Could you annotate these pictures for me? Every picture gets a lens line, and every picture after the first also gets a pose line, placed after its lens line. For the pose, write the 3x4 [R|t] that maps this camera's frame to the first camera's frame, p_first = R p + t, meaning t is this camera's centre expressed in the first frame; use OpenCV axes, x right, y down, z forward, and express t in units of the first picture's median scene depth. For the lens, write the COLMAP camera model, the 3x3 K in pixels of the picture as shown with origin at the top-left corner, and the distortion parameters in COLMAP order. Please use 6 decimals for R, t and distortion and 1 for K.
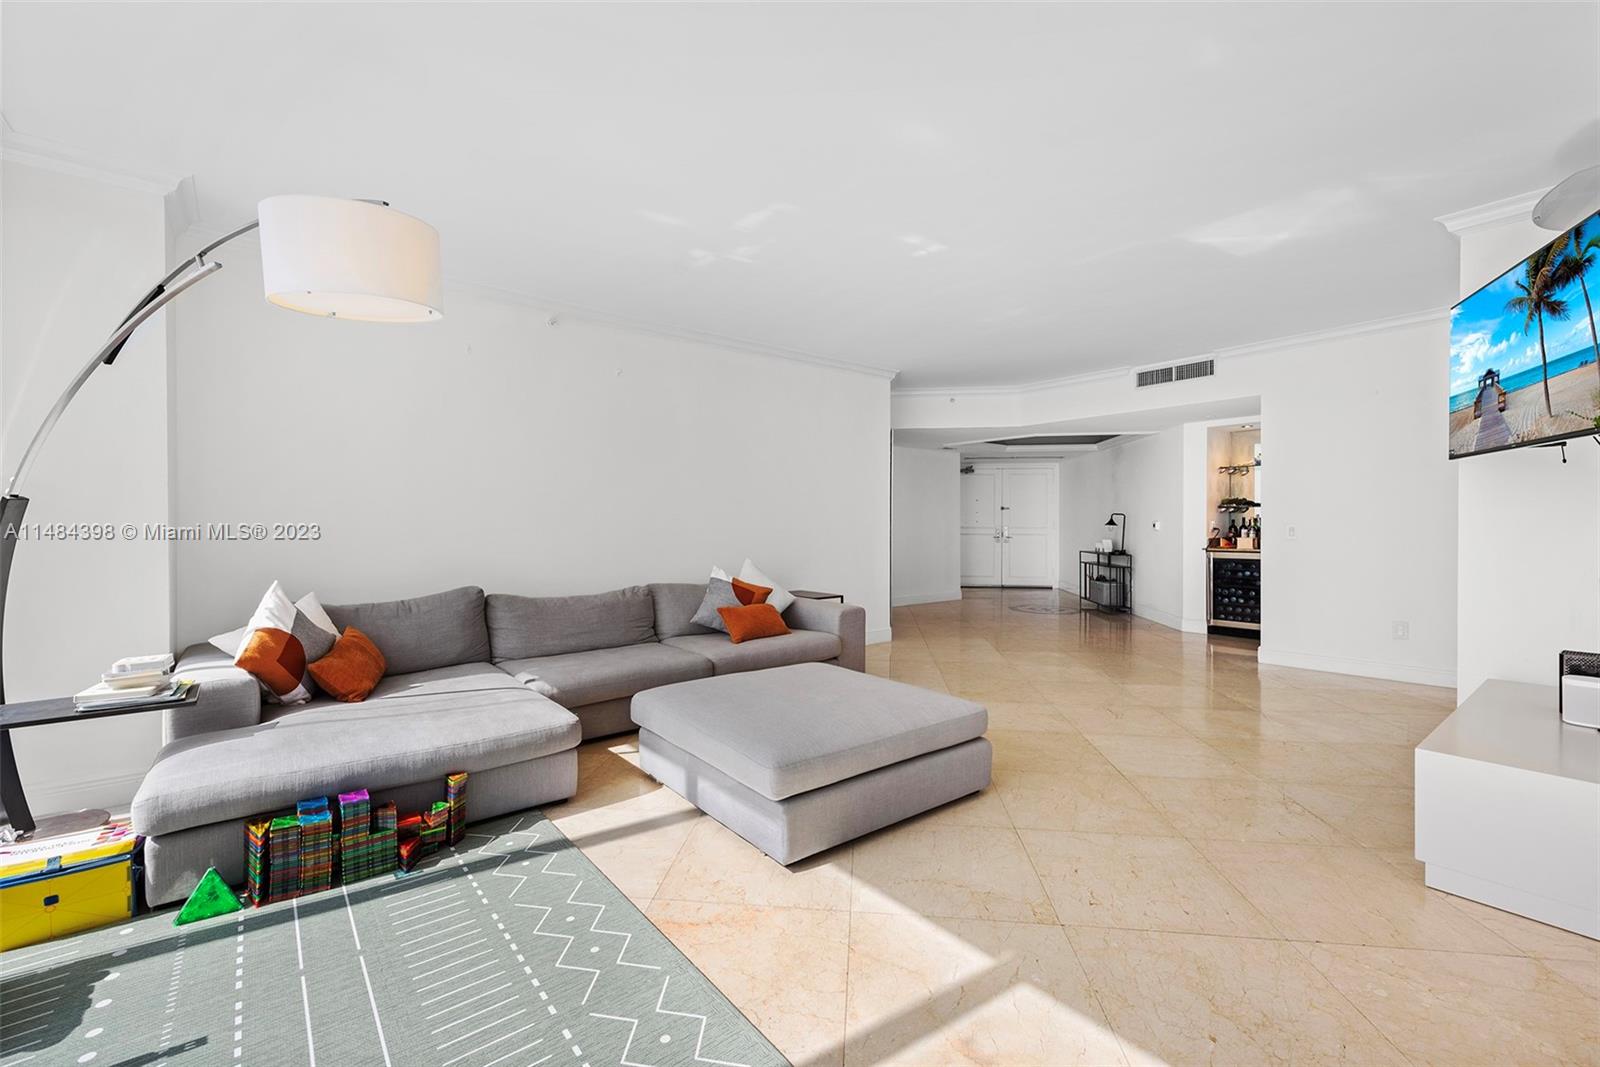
lens RADIAL K [[654.6, 0, 790.8], [0, 654.6, 530.2], [0, 0, 1]] dist [0.006694, -0.002882]
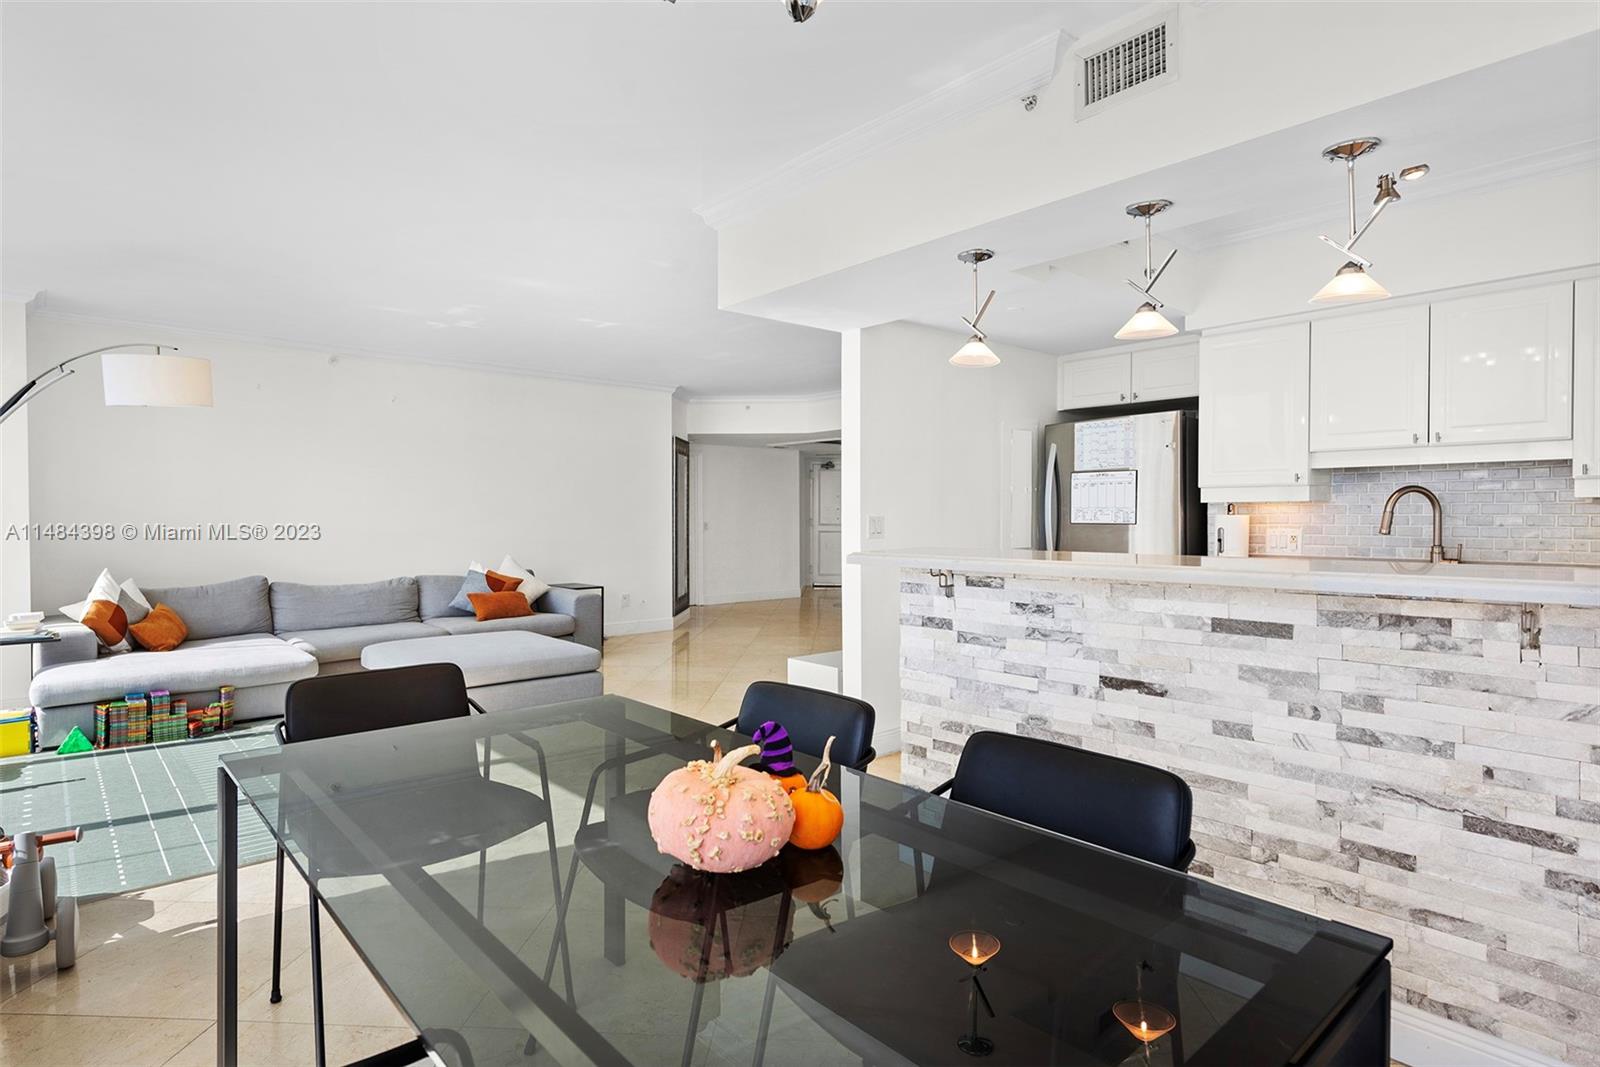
lens RADIAL K [[839.0, 0, 803.8], [0, 839.0, 528.7], [0, 0, 1]] dist [-0.000041, -0.001045]
pose [[0.998599, -0.002805, 0.052850, 0.687433], [0.002534, 0.999983, 0.005187, -0.018522], [-0.052863, -0.005046, 0.998589, -0.972736]]
